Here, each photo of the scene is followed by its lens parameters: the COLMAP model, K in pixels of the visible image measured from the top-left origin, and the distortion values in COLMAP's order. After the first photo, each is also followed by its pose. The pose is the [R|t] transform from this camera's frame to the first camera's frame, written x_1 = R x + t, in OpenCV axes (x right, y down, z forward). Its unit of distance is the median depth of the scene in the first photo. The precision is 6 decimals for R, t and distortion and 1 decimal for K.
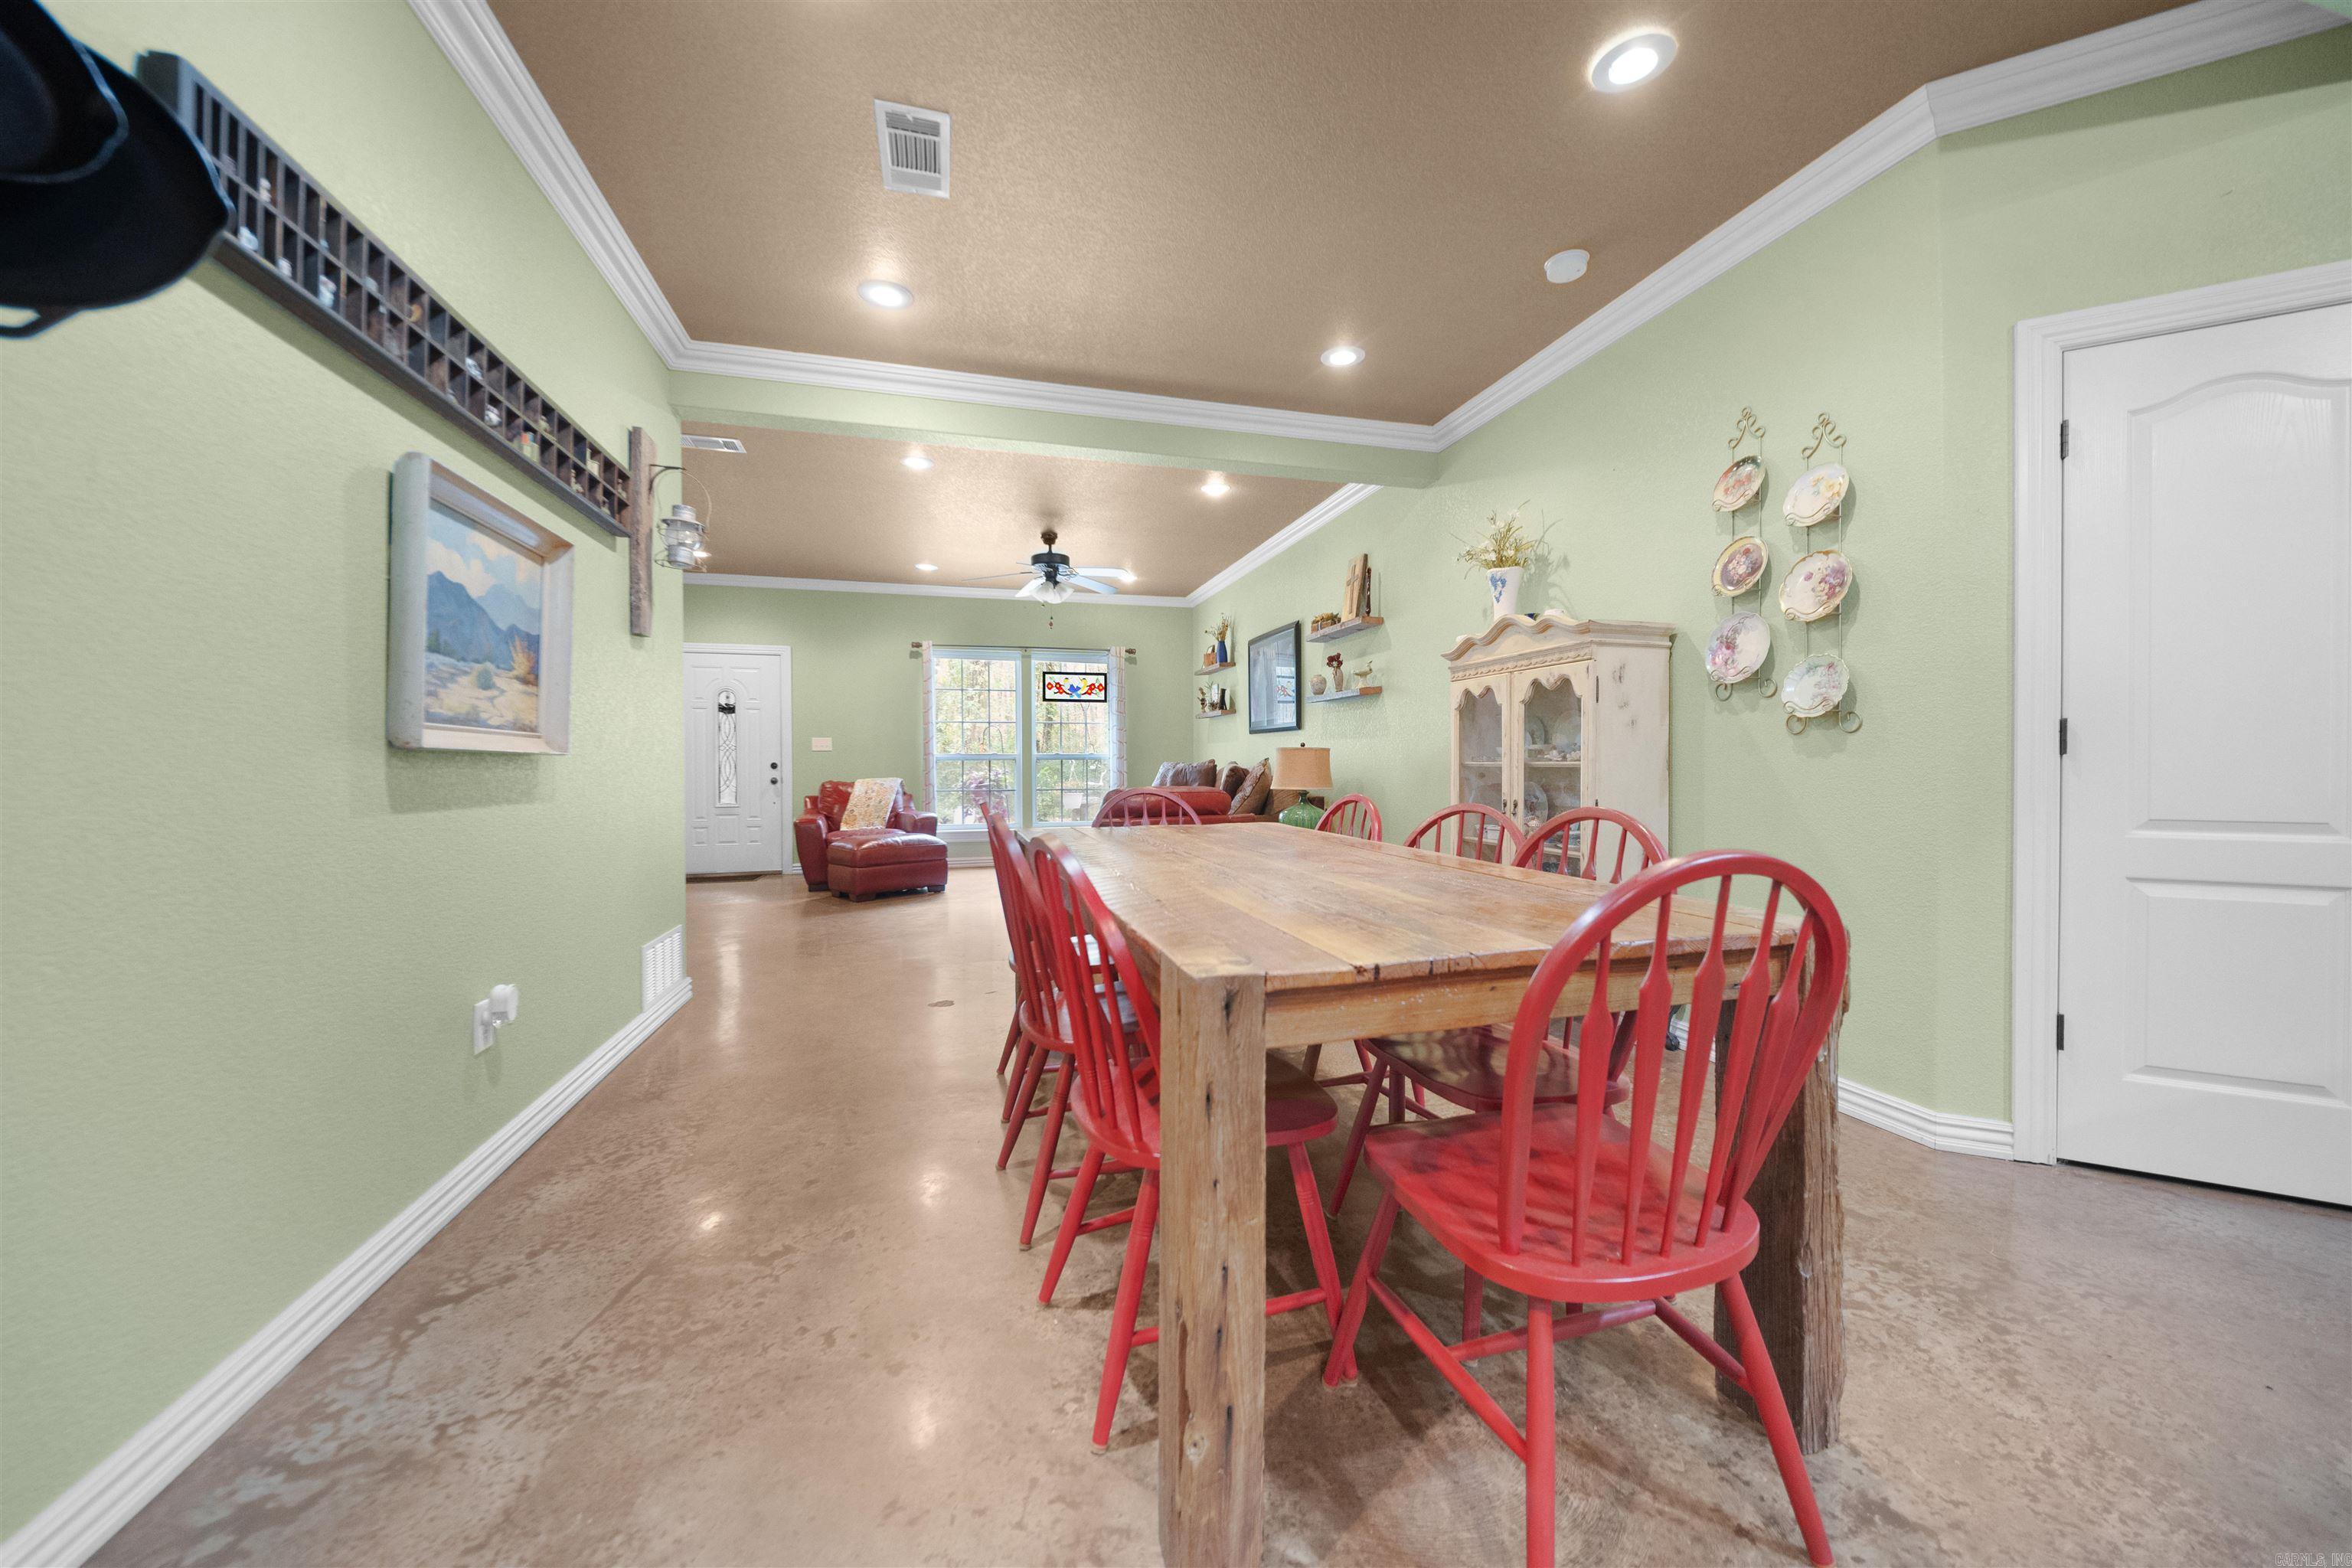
lens RADIAL K [[837.4, 0, 1183.9], [0, 837.4, 765.7], [0, 0, 1]] dist [0.009773, -0.006813]
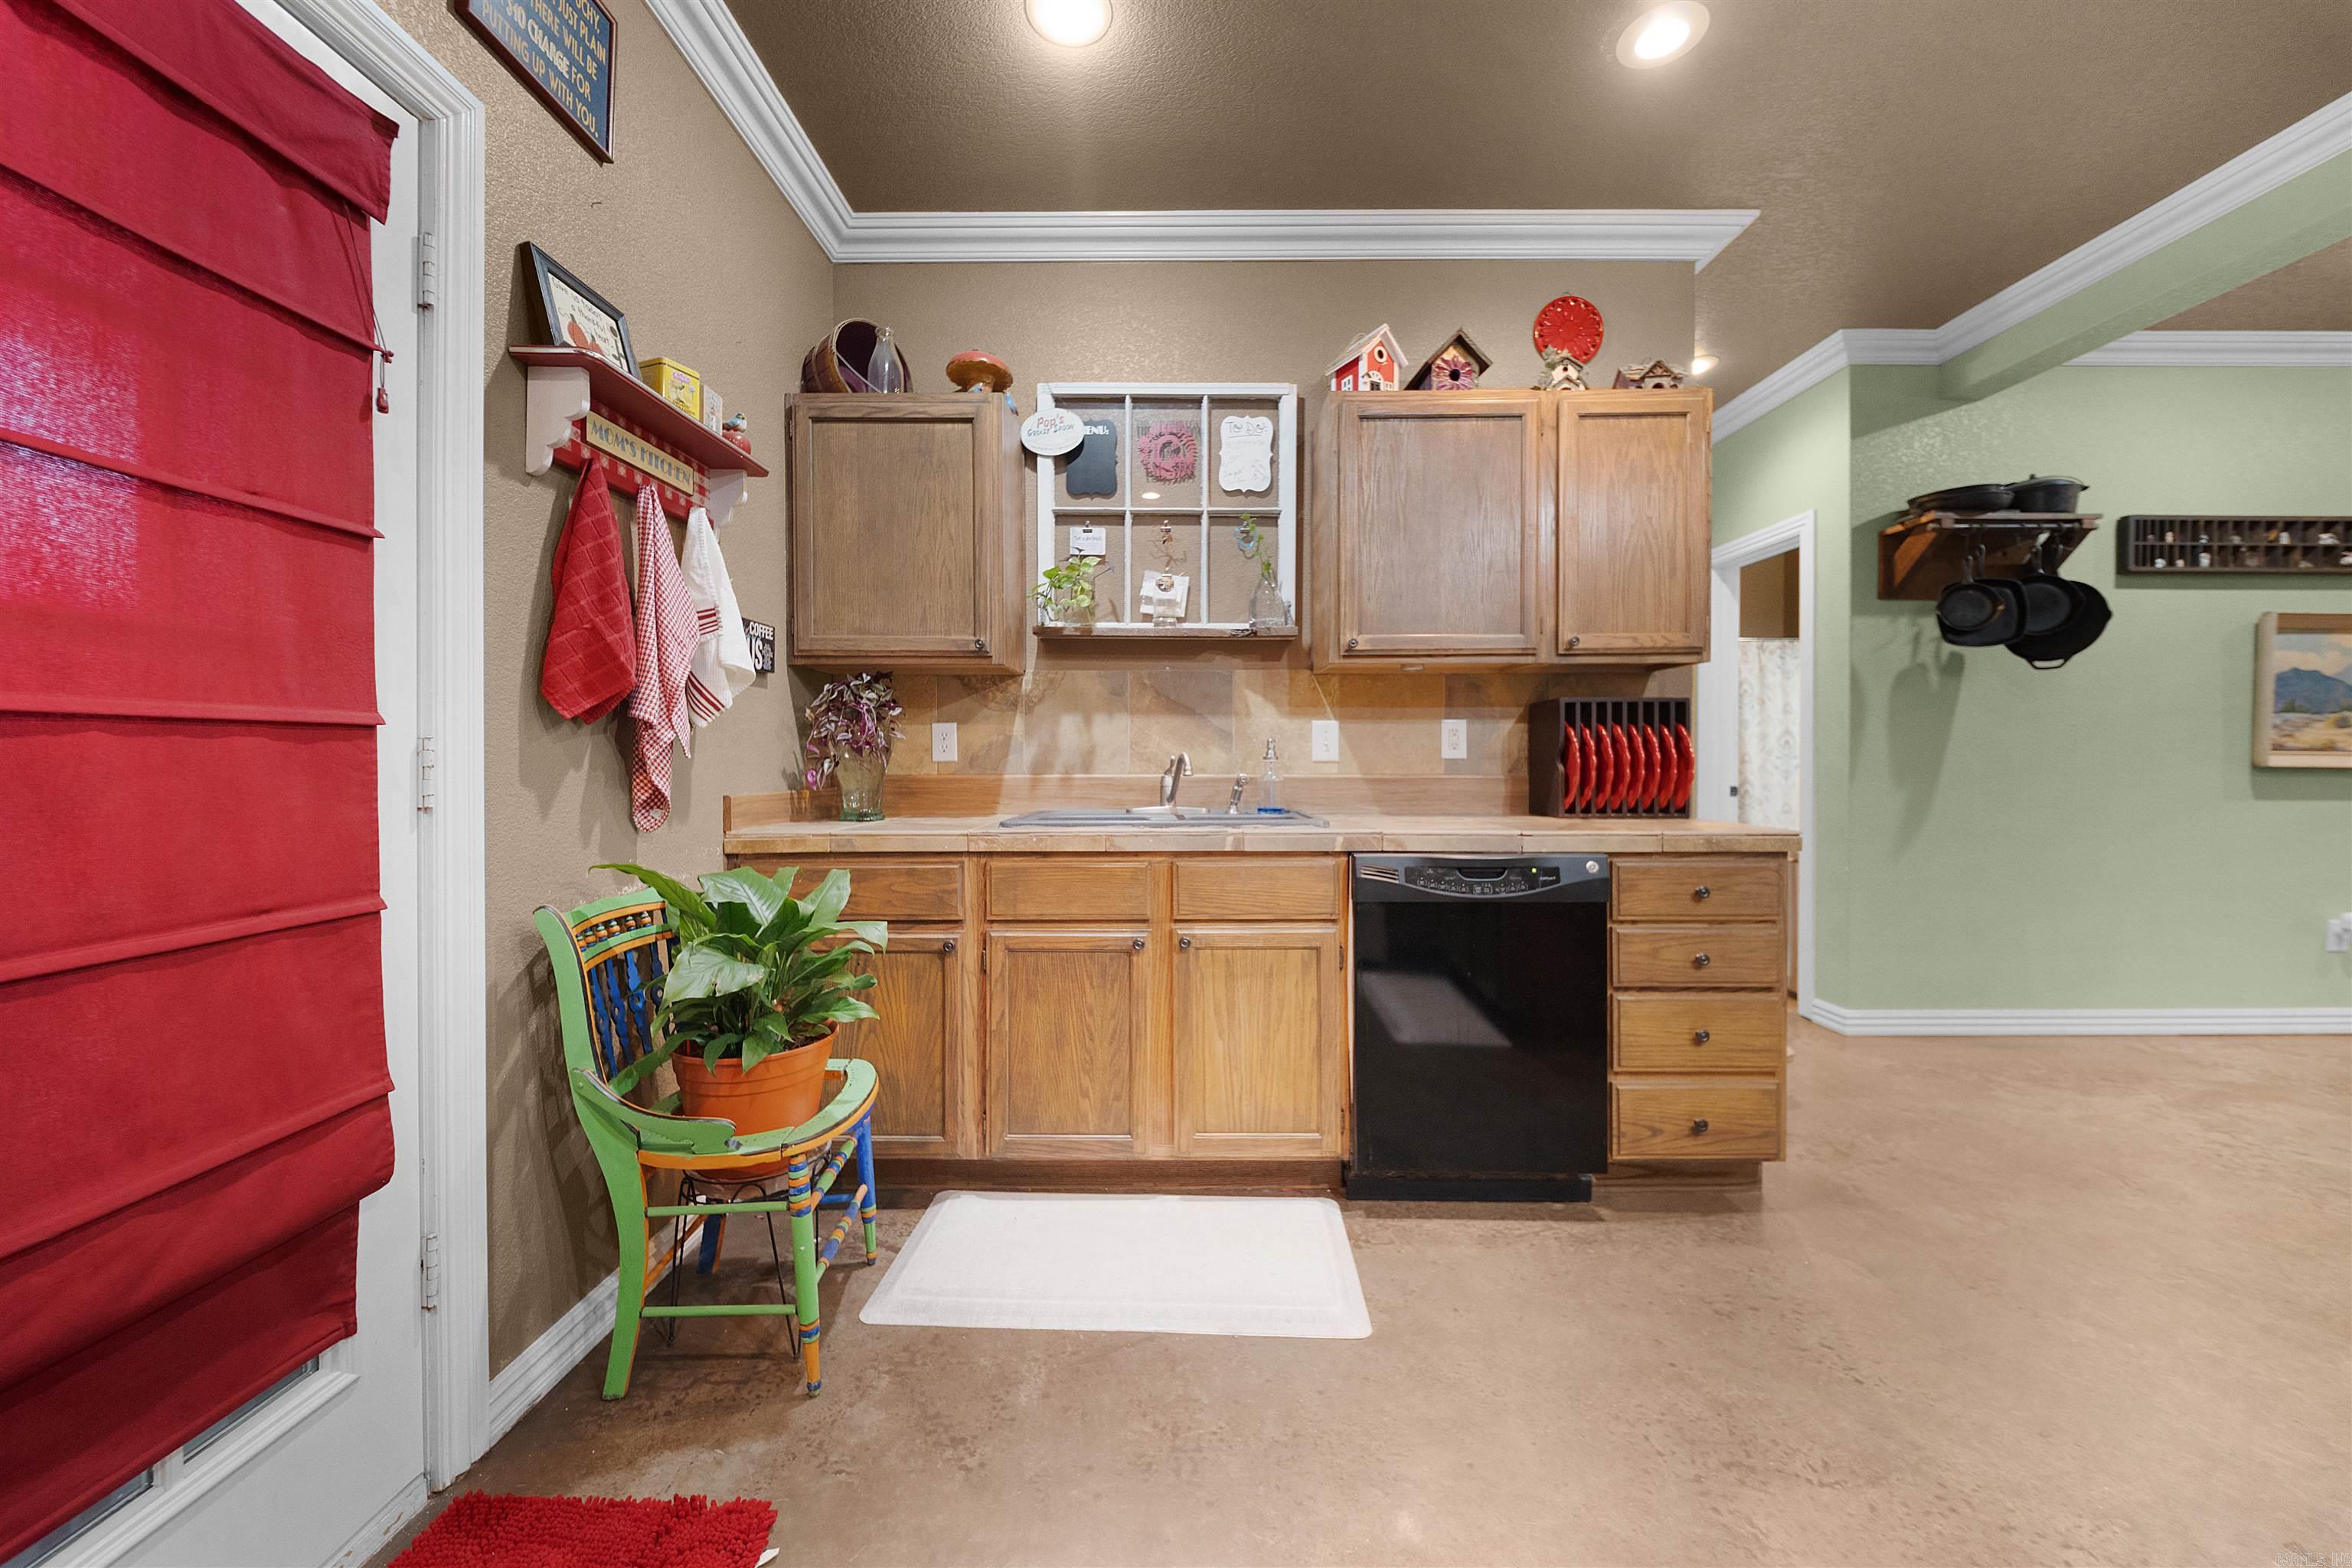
lens RADIAL K [[837.4, 0, 1176.9], [0, 837.4, 766.9], [0, 0, 1]] dist [0.009773, -0.006813]
pose [[-0.280583, 0.013306, -0.959737, 0.444155], [-0.004071, 0.999878, 0.015052, -0.010716], [0.959821, 0.008130, -0.280495, -0.234594]]
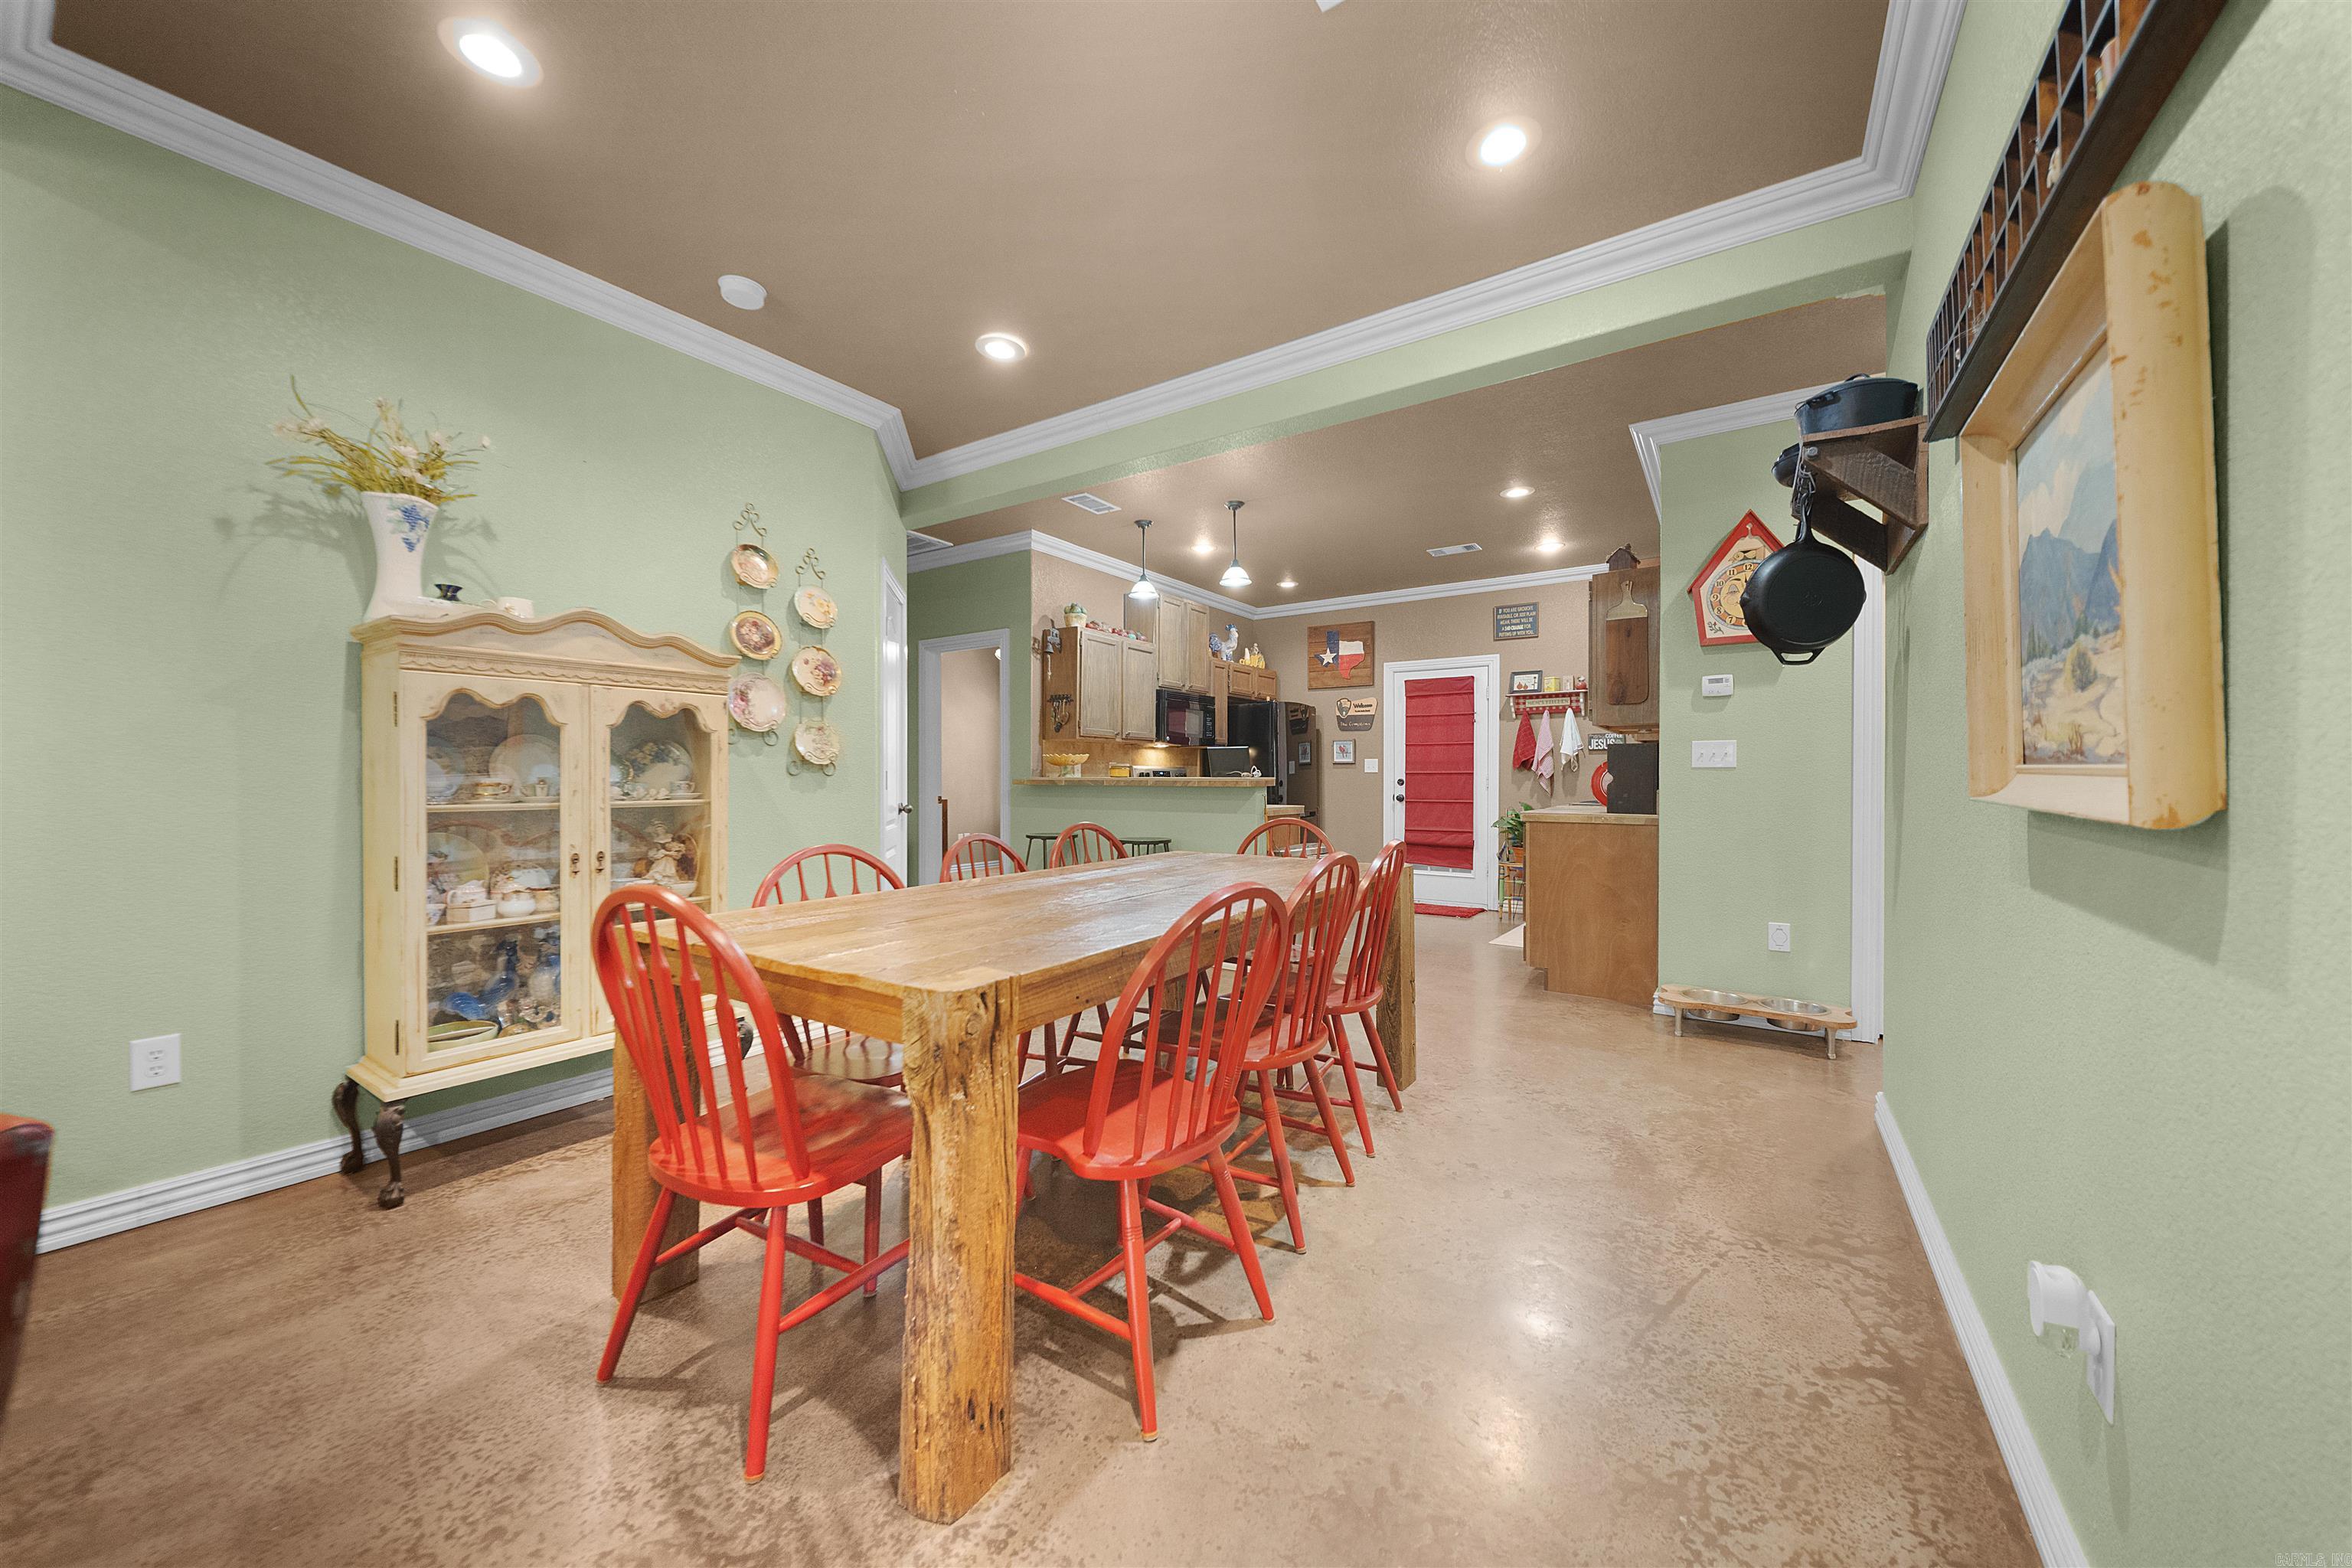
lens RADIAL K [[837.4, 0, 1178.5], [0, 837.4, 780.7], [0, 0, 1]] dist [0.009773, -0.006813]
pose [[-0.645429, 0.000289, 0.763820, -0.285887], [0.005894, 0.999972, 0.004603, -0.013273], [-0.763798, 0.007472, -0.645412, 0.579647]]
